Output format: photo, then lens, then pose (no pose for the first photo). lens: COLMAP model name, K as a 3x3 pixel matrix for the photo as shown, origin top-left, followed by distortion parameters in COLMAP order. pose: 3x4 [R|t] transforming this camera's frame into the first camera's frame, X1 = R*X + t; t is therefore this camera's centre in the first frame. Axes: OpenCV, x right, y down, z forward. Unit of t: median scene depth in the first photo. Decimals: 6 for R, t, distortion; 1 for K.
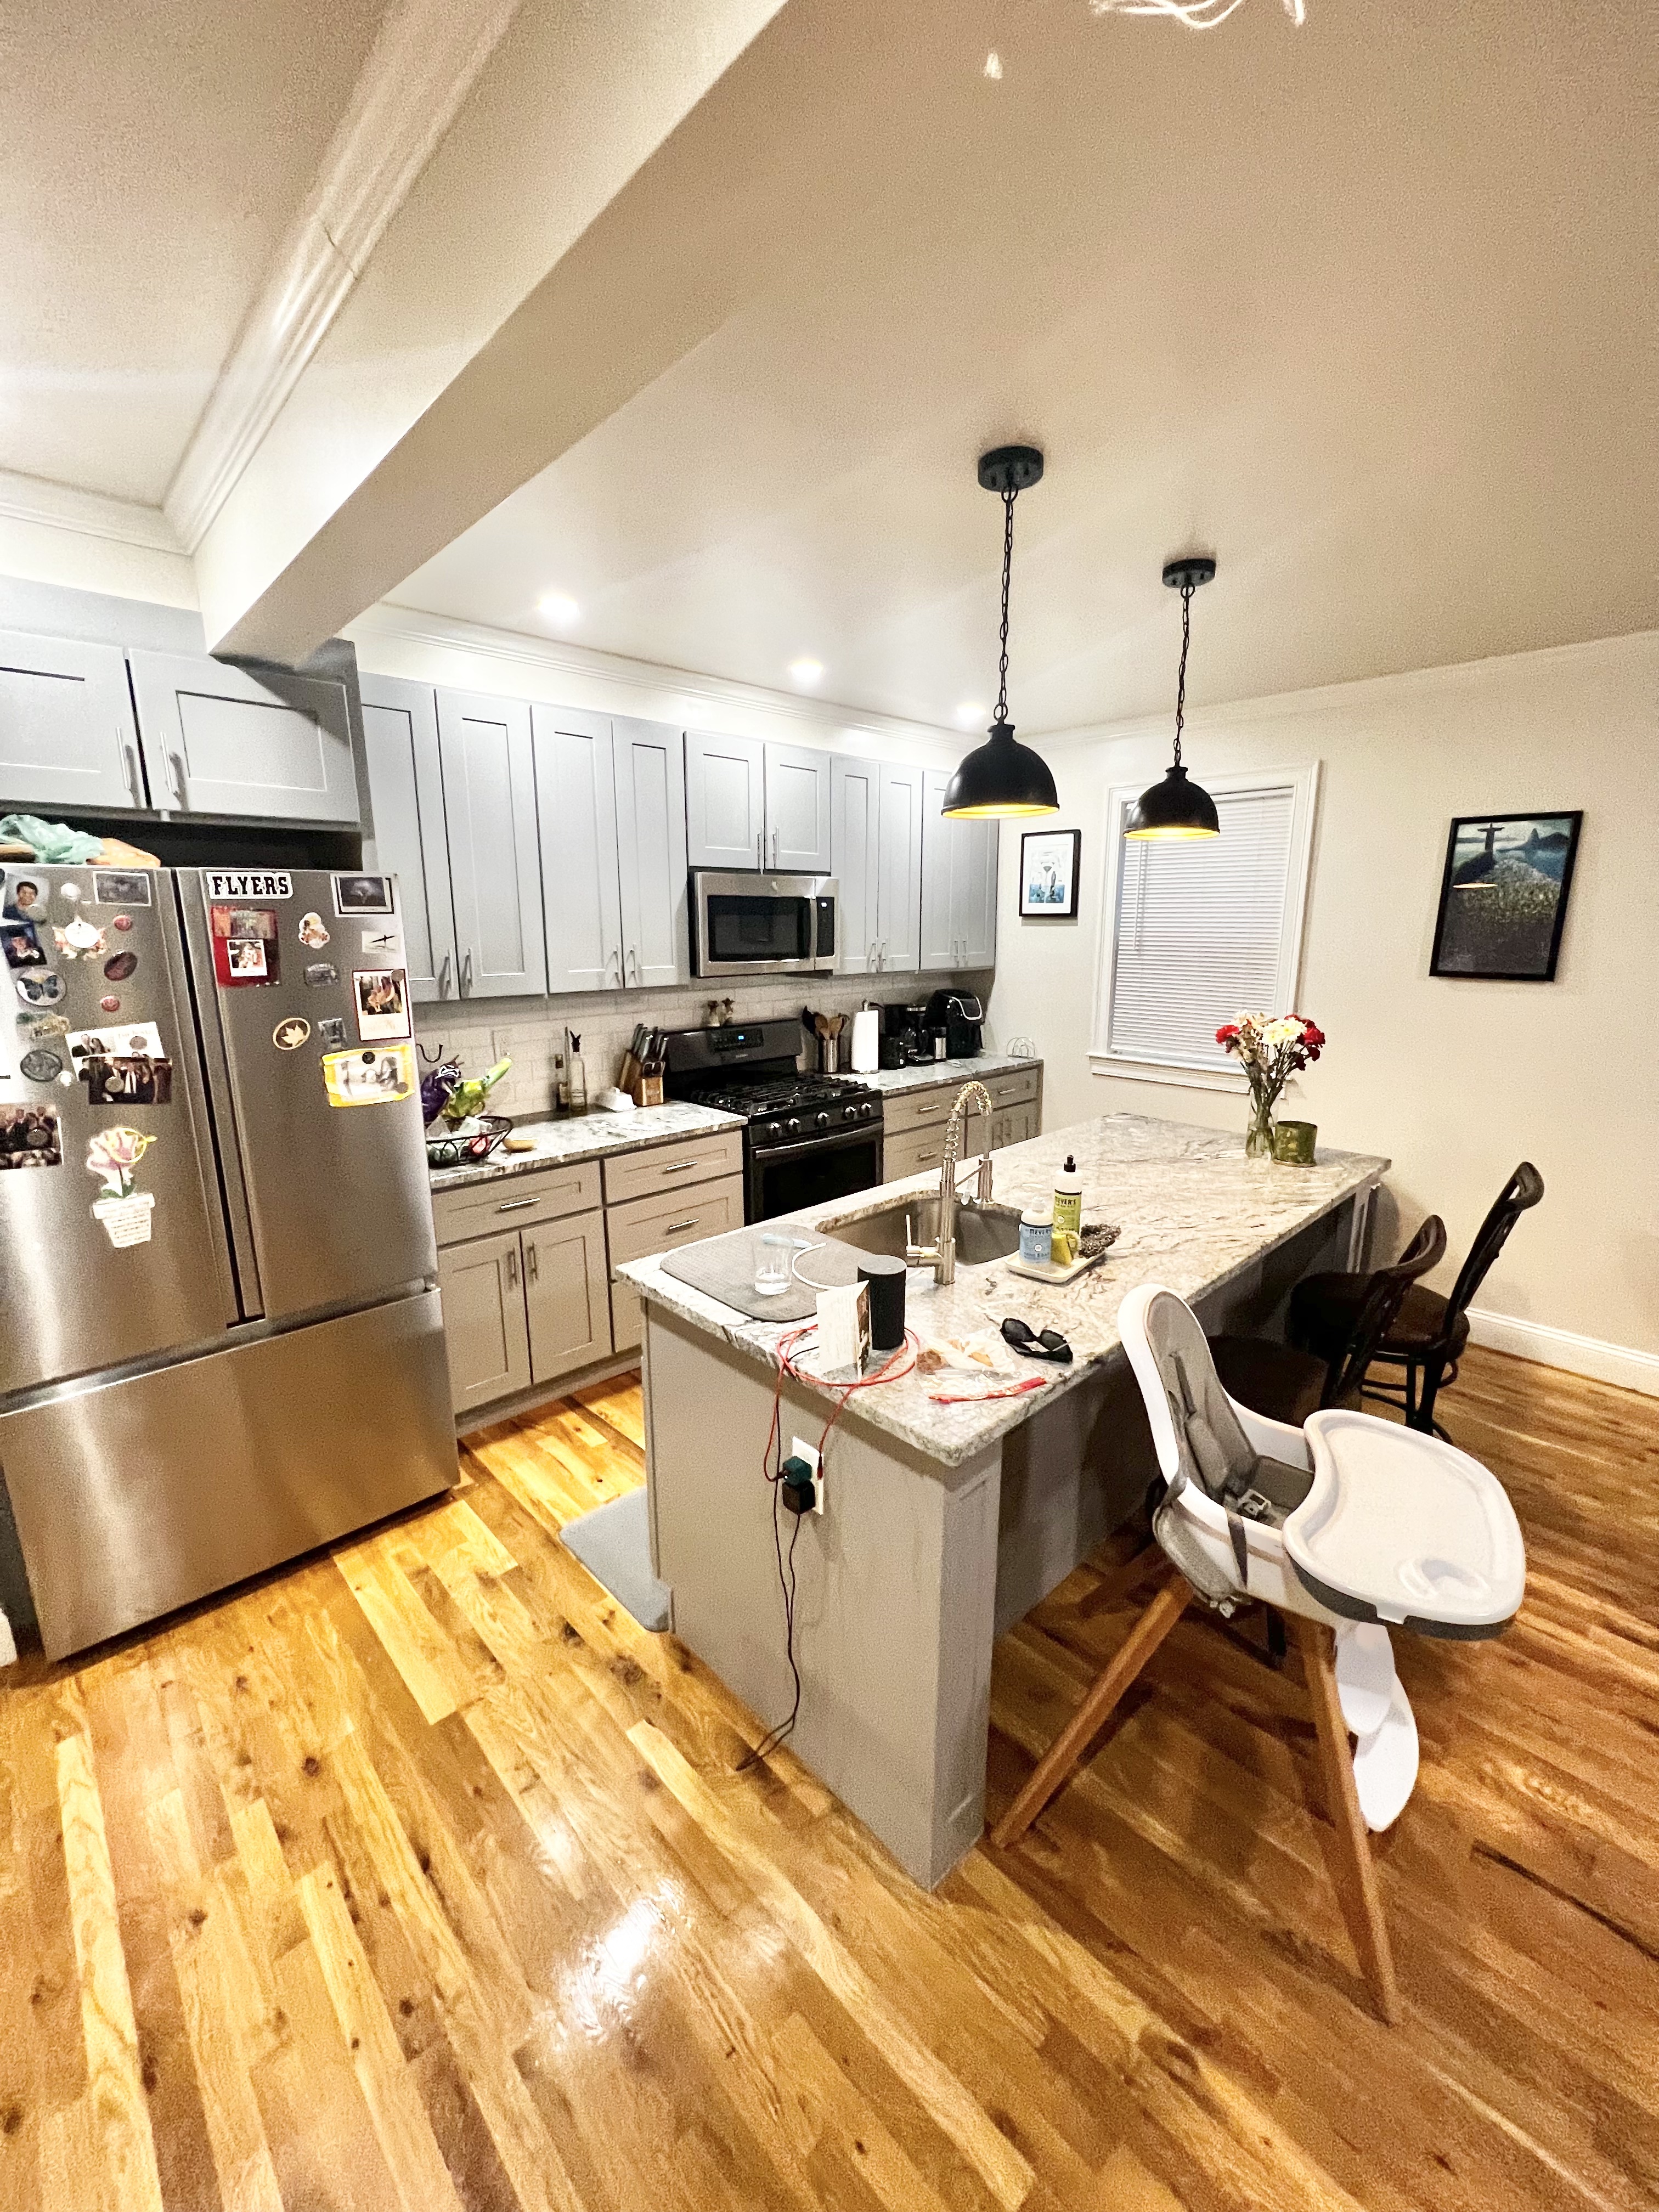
lens RADIAL K [[883.2, 0, 834.8], [0, 883.2, 1106.6], [0, 0, 1]] dist [-0.003202, 0.001165]
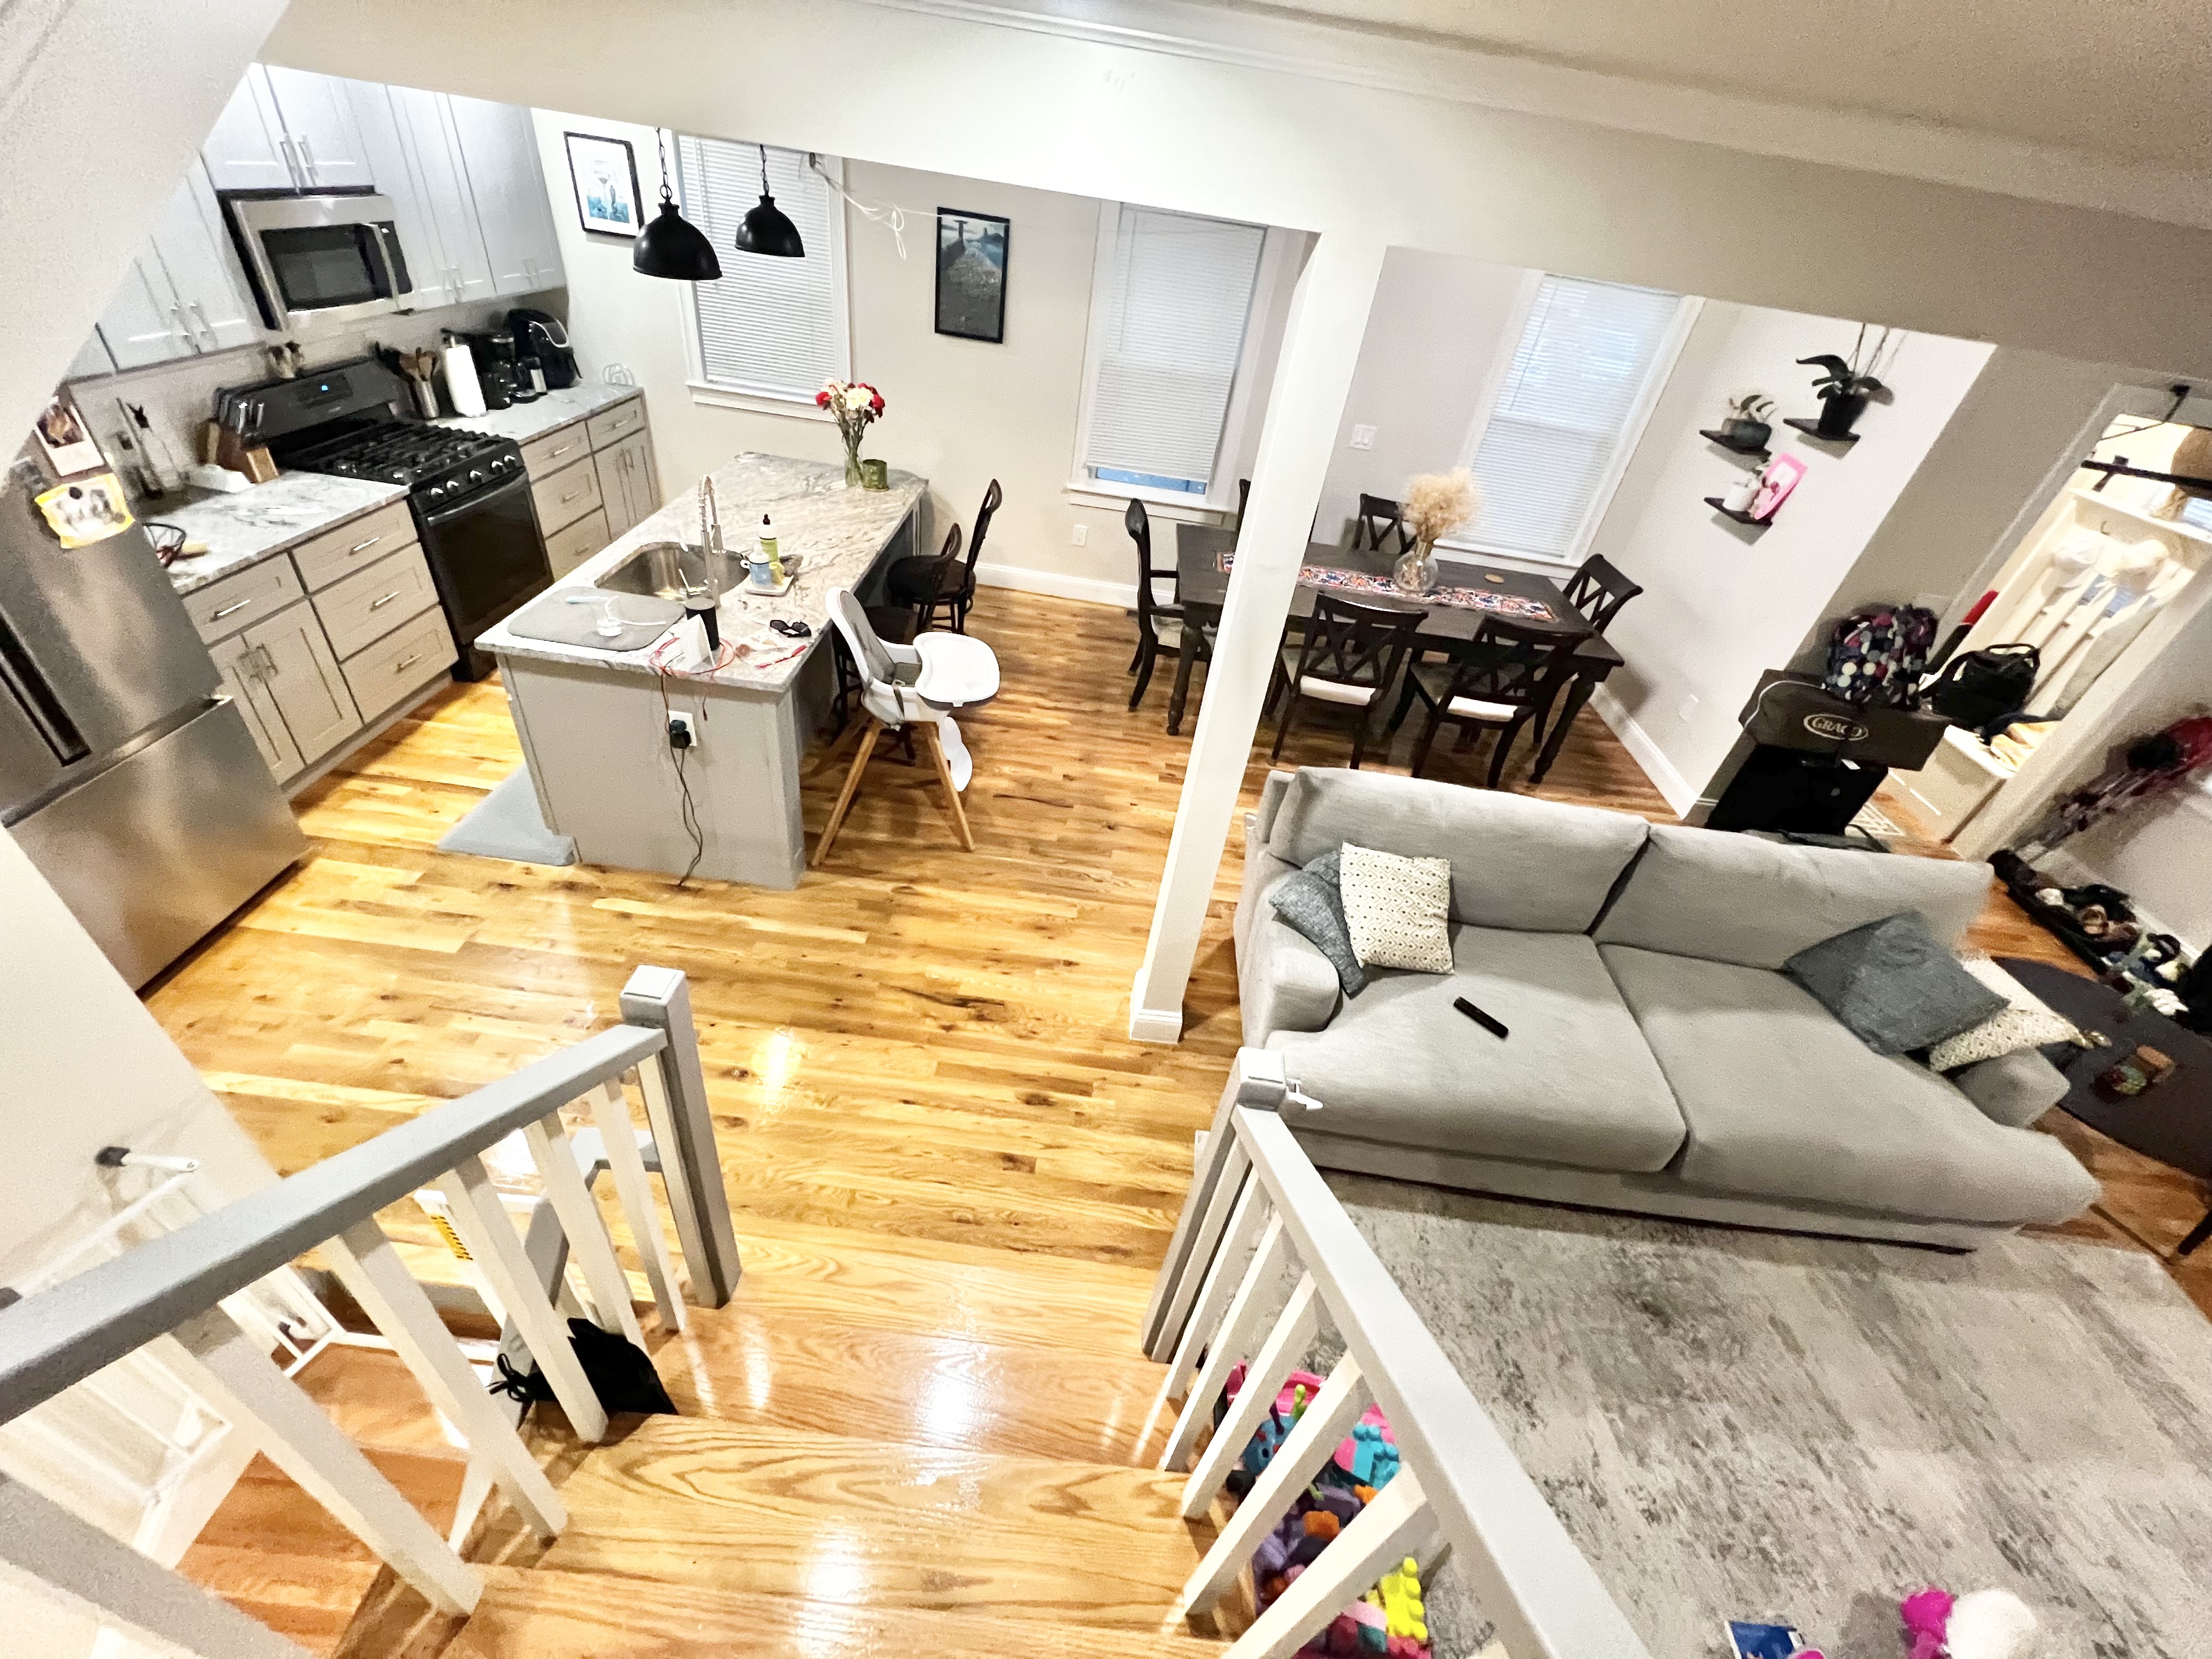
lens RADIAL K [[888.1, 0, 1105.8], [0, 888.1, 824.5], [0, 0, 1]] dist [-0.002694, 0.000220]
pose [[0.723000, -0.334530, 0.604450, -0.333612], [0.013118, 0.881430, 0.472132, -0.148608], [-0.690723, -0.333423, 0.641662, -0.485140]]
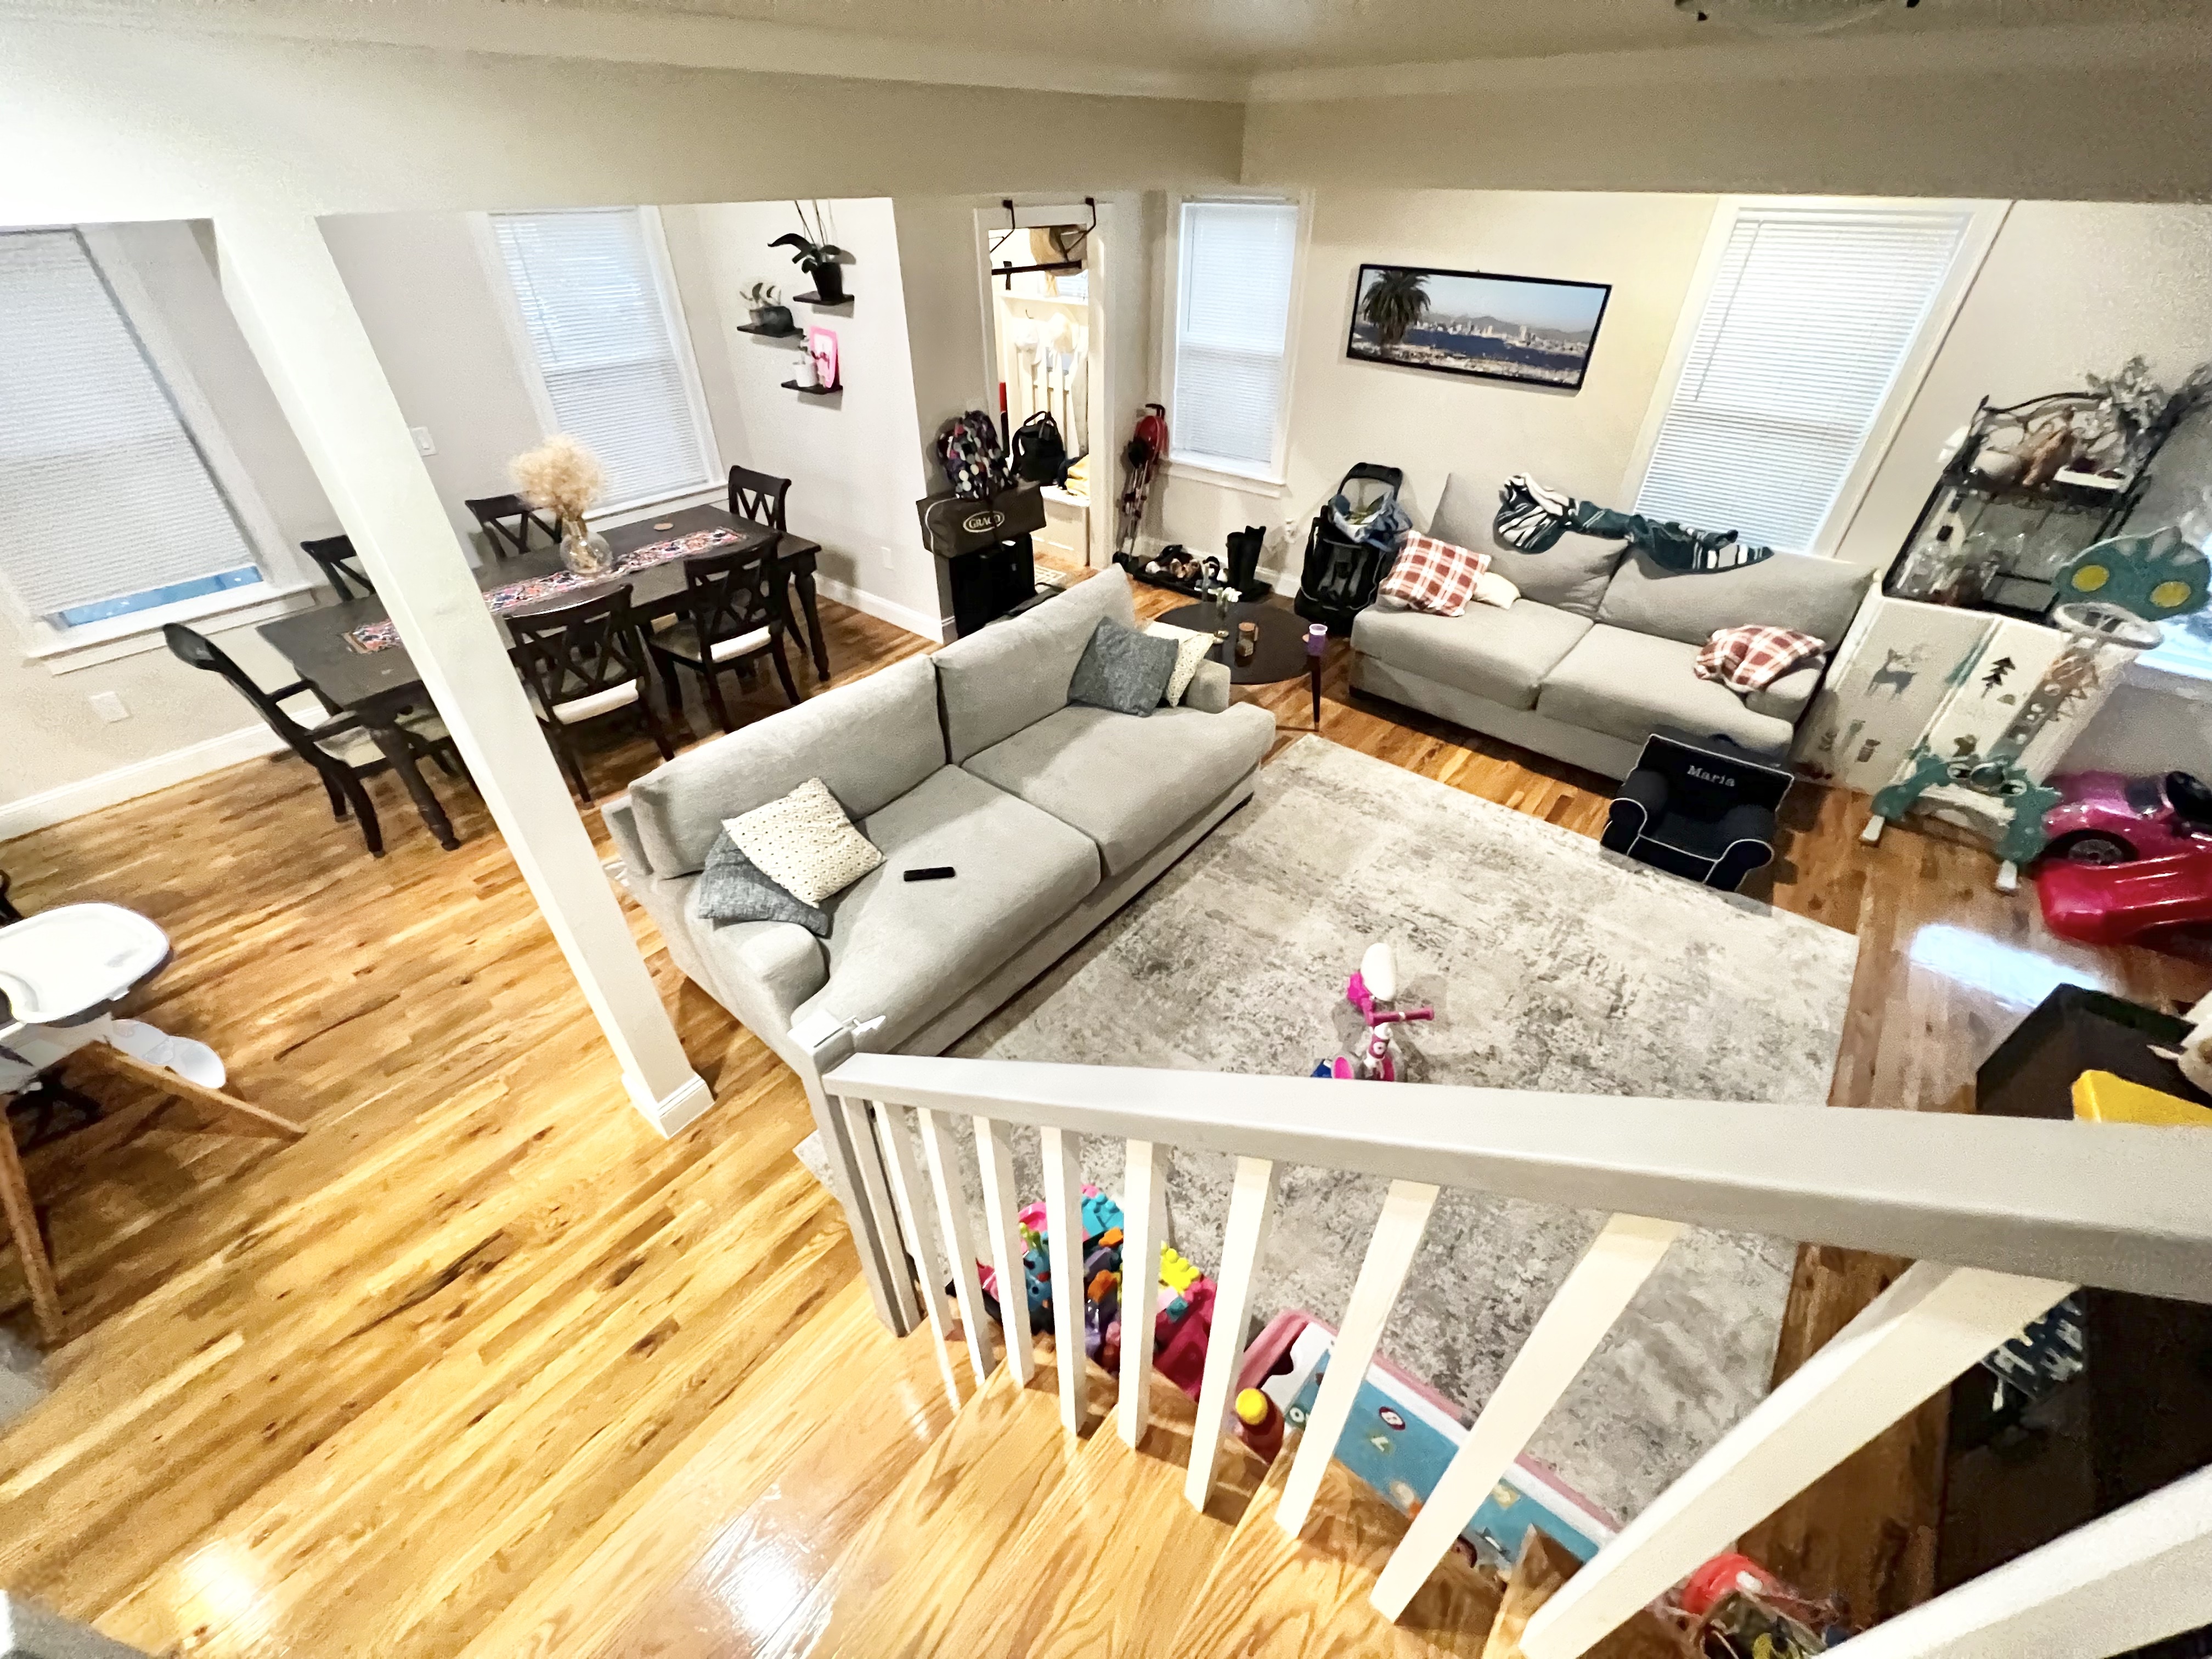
lens RADIAL K [[883.2, 0, 1103.9], [0, 883.2, 823.4], [0, 0, 1]] dist [-0.003202, 0.001165]
pose [[-0.121201, -0.593045, 0.795995, -0.364164], [0.210441, 0.768327, 0.604473, -0.151378], [-0.970064, 0.240773, 0.031679, -0.471832]]
